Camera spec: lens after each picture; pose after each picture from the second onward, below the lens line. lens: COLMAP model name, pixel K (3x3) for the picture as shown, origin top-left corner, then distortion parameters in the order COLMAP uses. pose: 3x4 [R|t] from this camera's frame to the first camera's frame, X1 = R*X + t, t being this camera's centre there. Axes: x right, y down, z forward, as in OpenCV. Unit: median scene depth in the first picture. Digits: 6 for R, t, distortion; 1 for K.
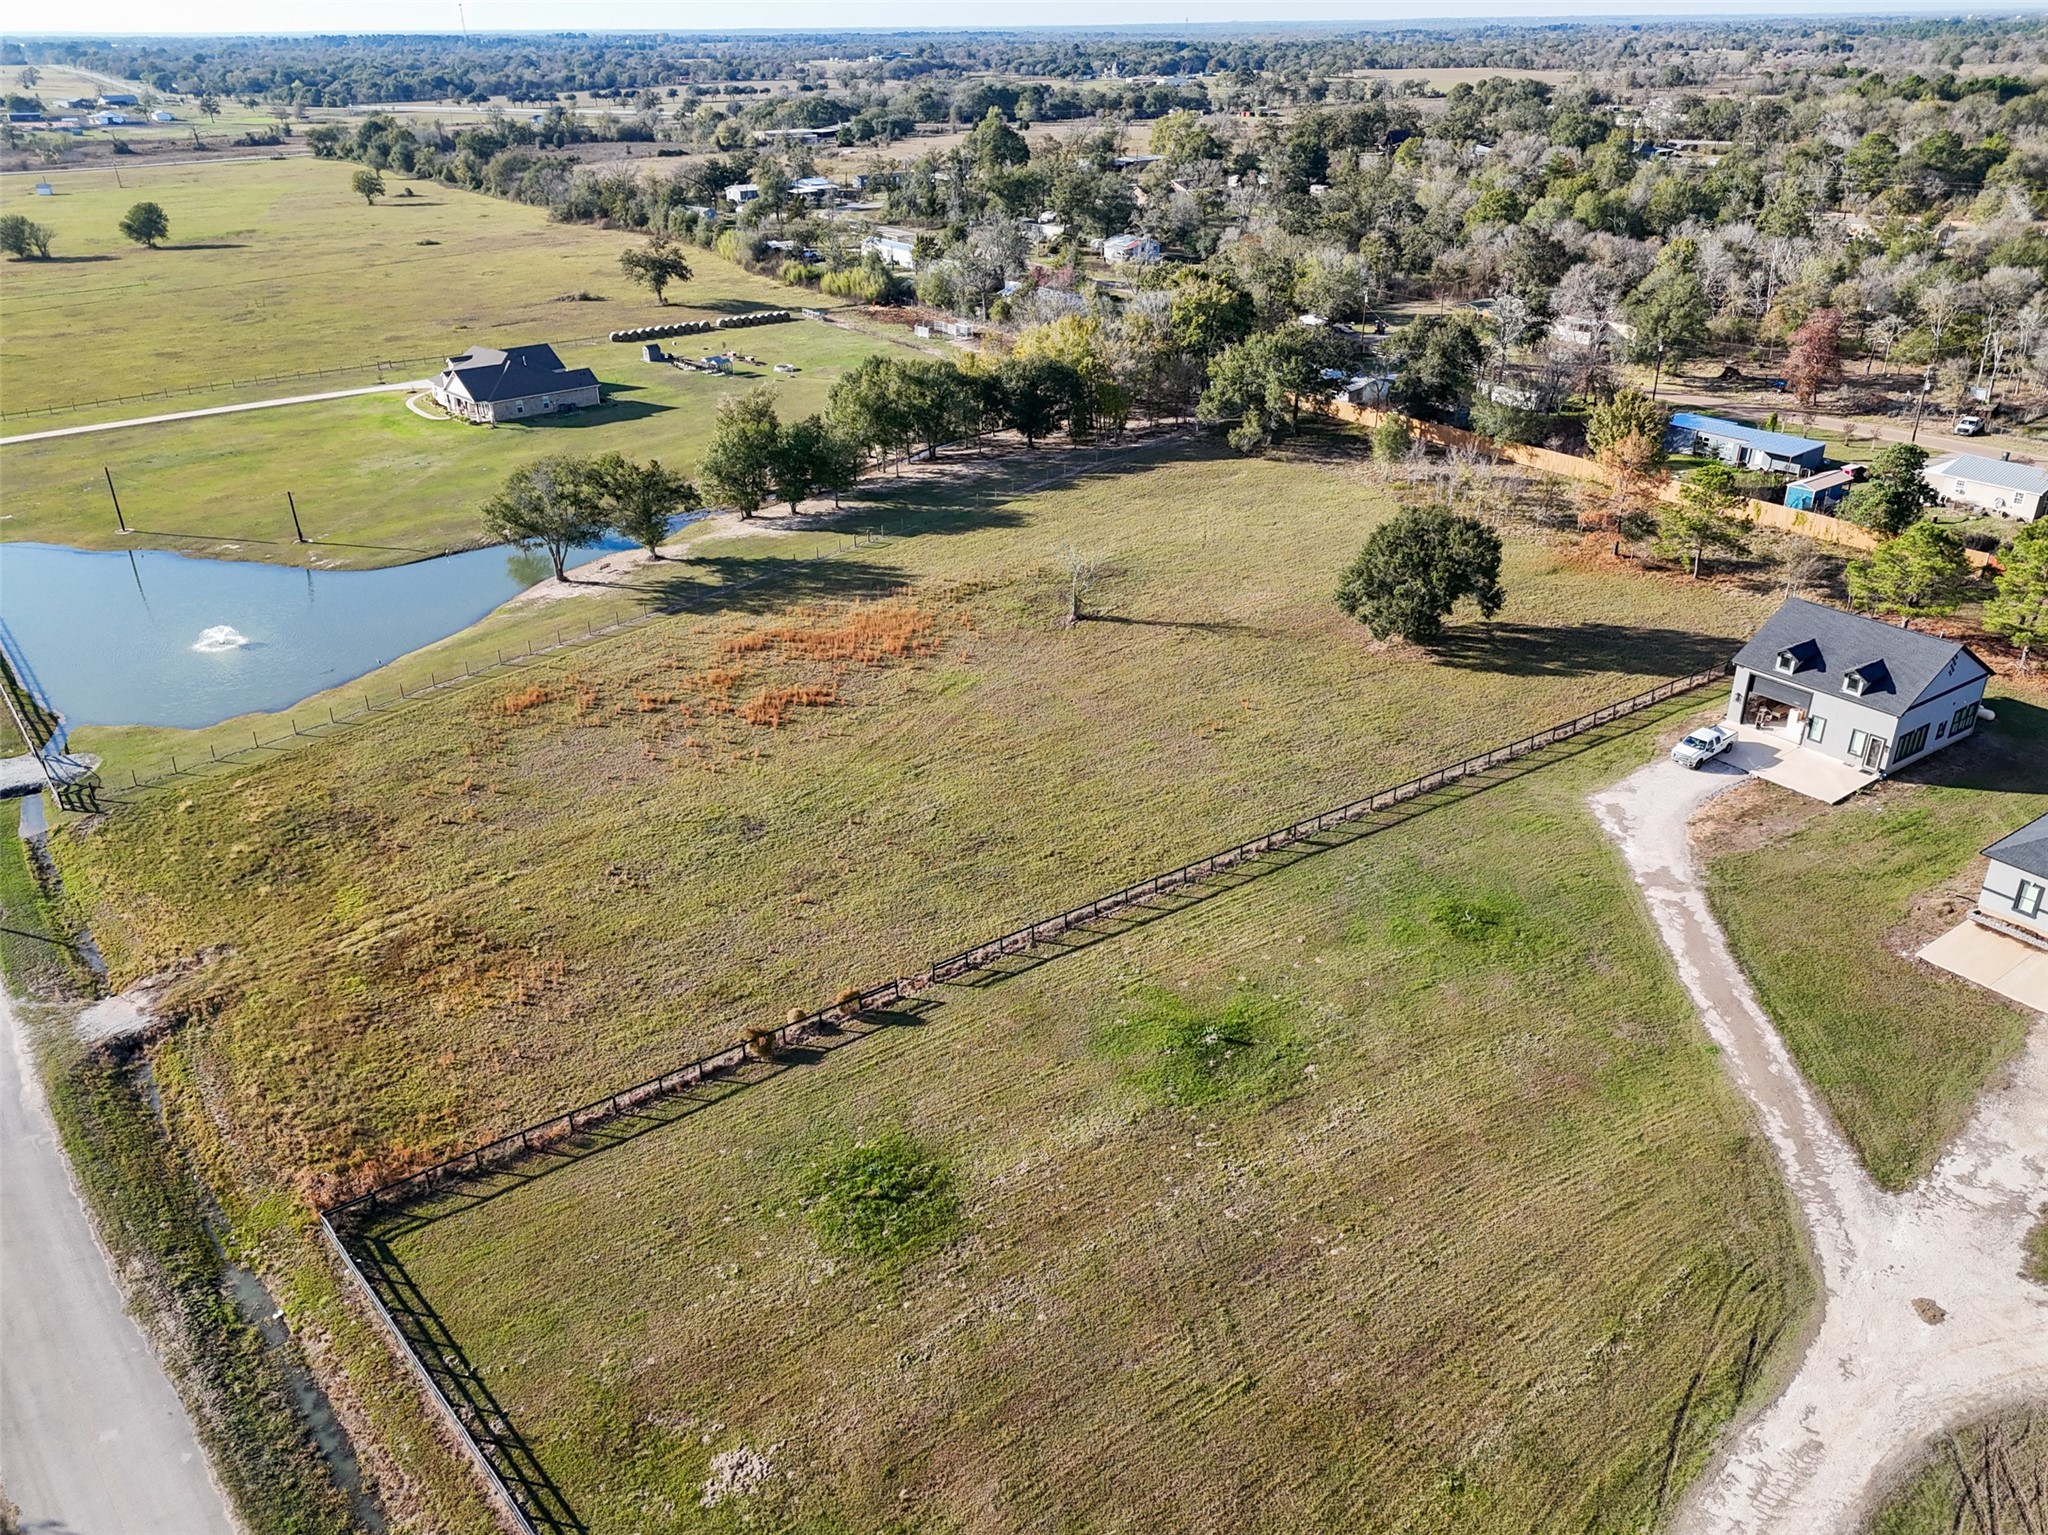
lens RADIAL K [[1501.4, 0, 1025.7], [0, 1501.4, 764.4], [0, 0, 1]] dist [0.073517, -0.063399]
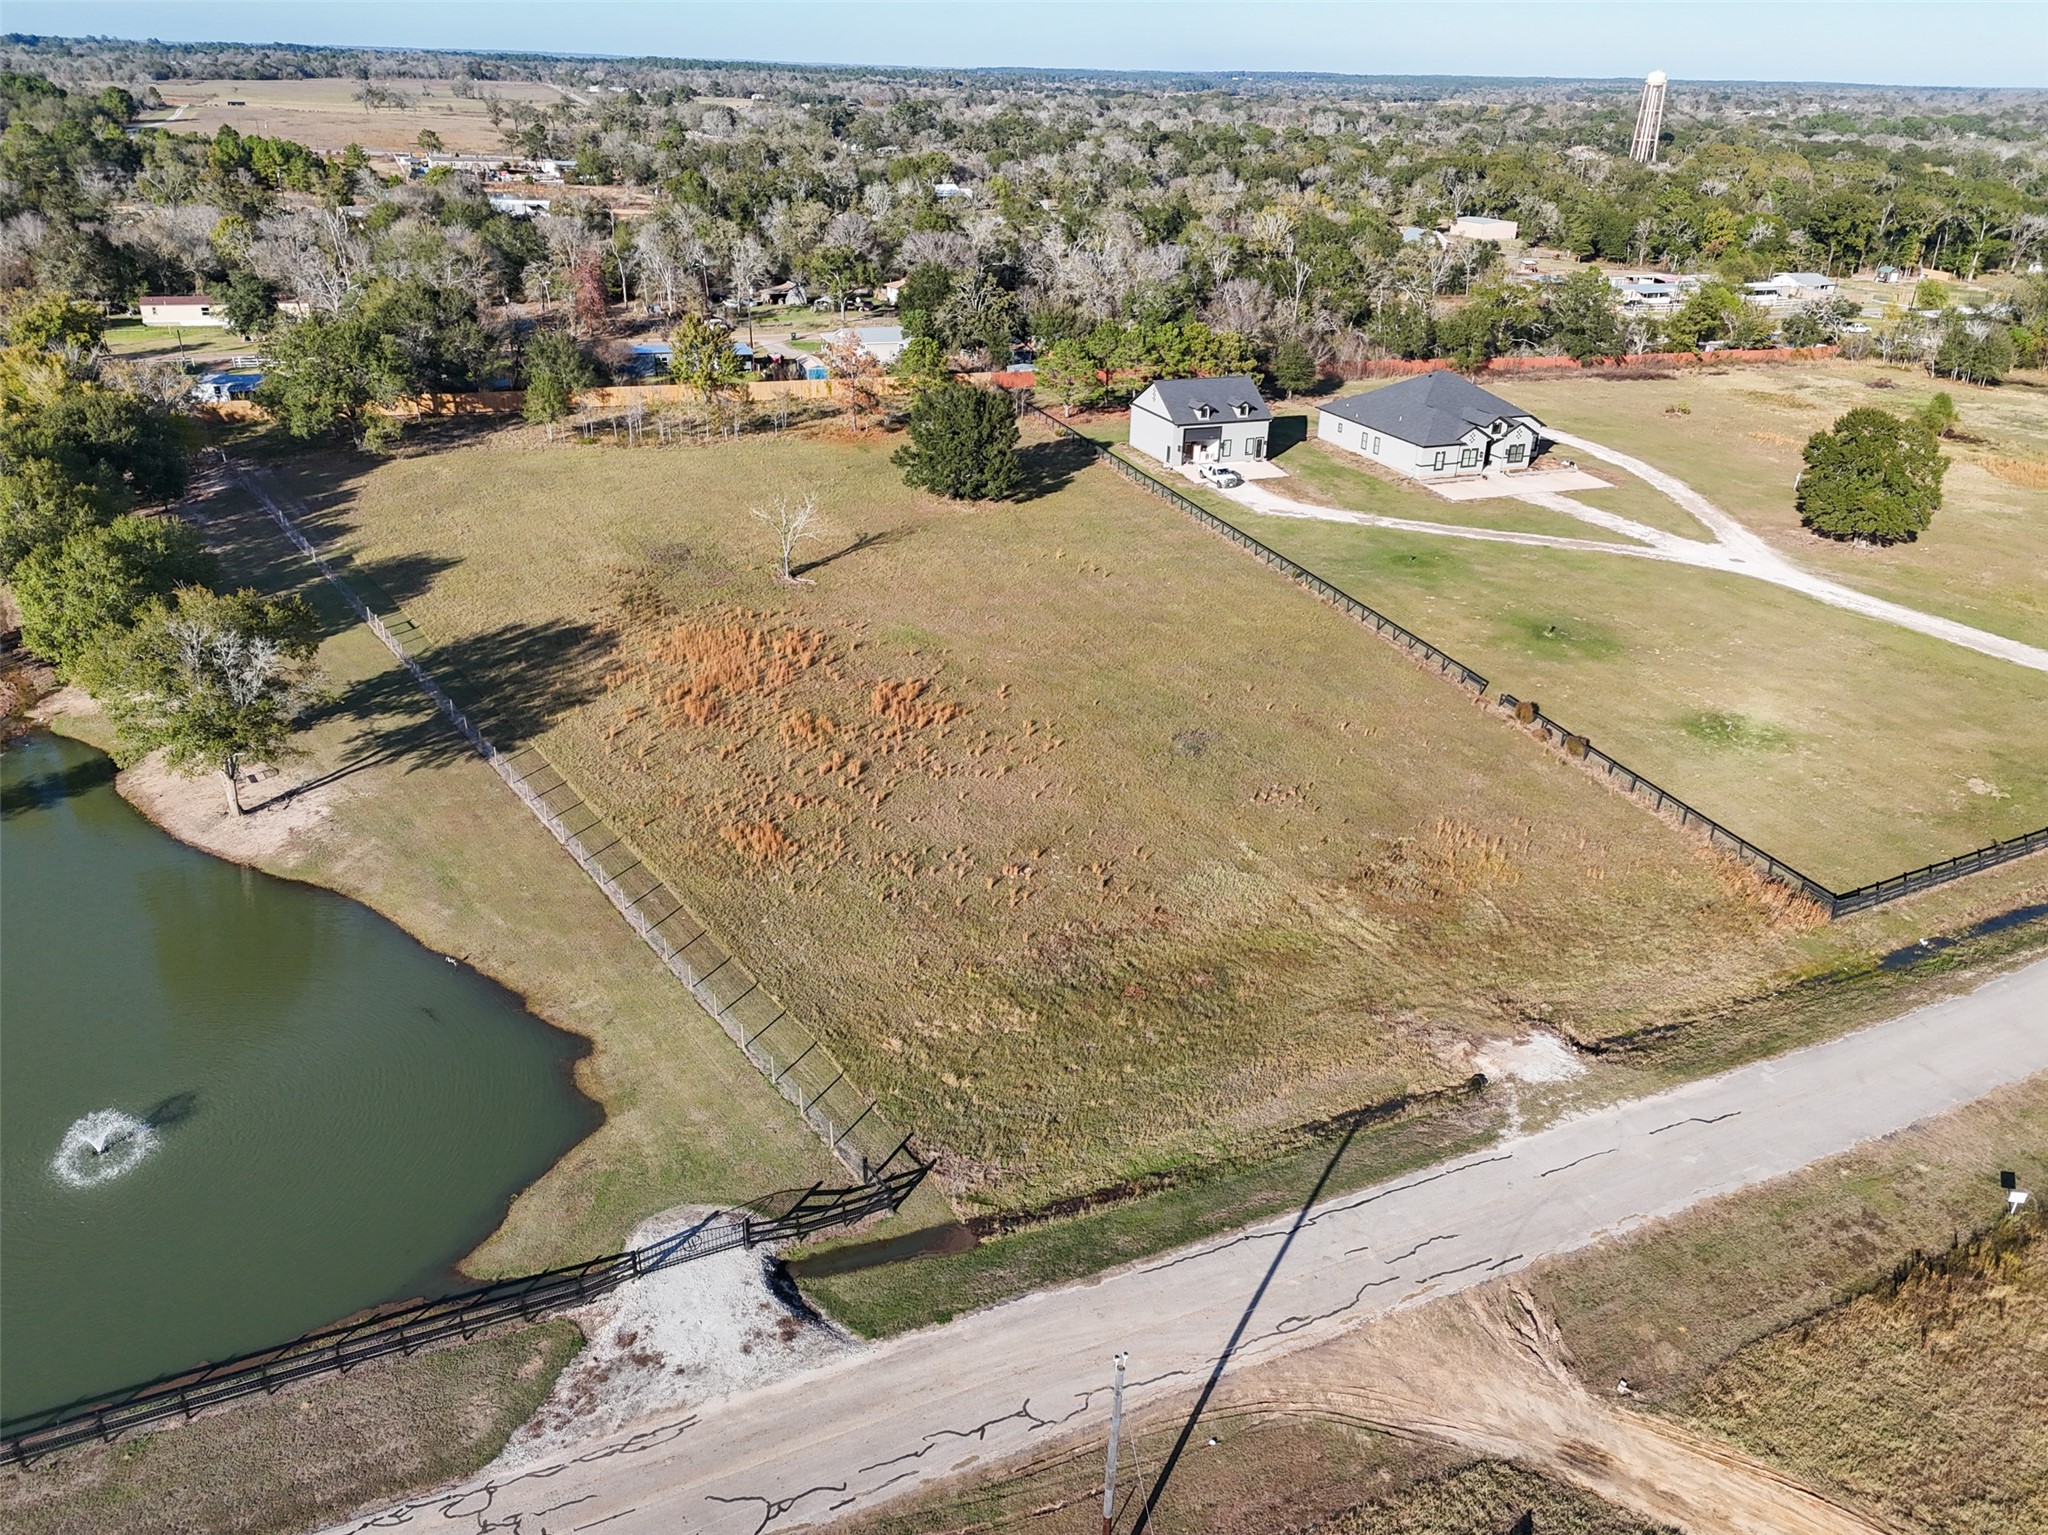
lens RADIAL K [[1501.4, 0, 1024.0], [0, 1501.4, 770.1], [0, 0, 1]] dist [0.073517, -0.063399]
pose [[0.234912, -0.391801, 0.889555, -0.815474], [0.399940, 0.873069, 0.278925, -0.194165], [-0.885926, 0.290246, 0.361791, 0.547185]]
